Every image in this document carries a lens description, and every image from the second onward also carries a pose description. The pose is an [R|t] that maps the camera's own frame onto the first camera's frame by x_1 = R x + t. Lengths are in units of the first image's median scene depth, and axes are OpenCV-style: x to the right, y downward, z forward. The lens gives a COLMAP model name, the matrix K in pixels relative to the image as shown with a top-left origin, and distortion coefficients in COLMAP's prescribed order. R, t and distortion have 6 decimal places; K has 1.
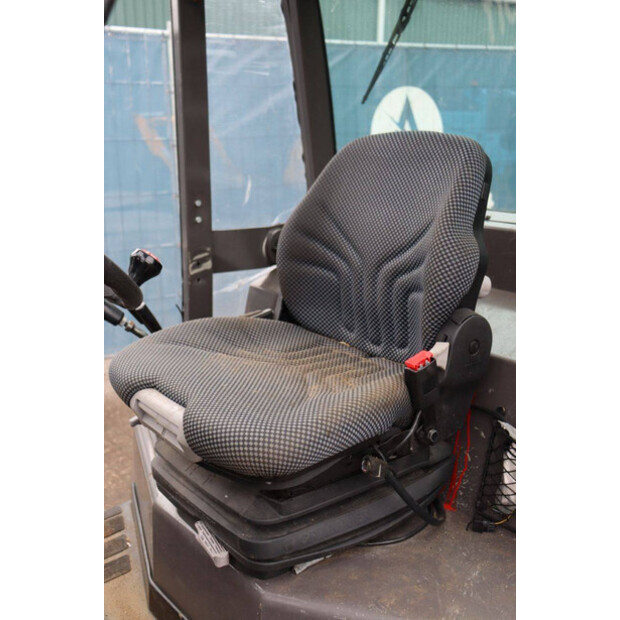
lens RADIAL K [[741.5, 0, 310.0], [0, 741.5, 310.0], [0, 0, 1]] dist [-0.008260, -0.002033]
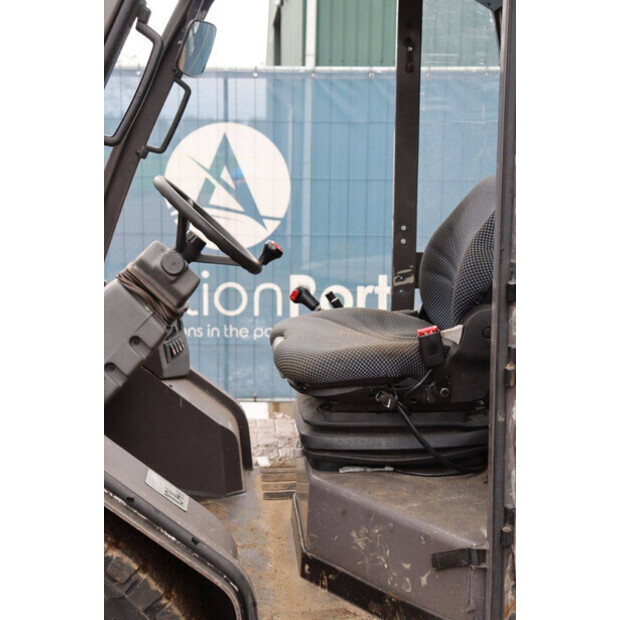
lens RADIAL K [[1047.1, 0, 310.0], [0, 1047.1, 310.0], [0, 0, 1]] dist [0.239741, -0.027286]
pose [[0.827035, 0.089392, -0.554998, 0.801622], [-0.147976, 0.987076, -0.061522, 0.138545], [0.542326, 0.133007, 0.829573, -0.591173]]
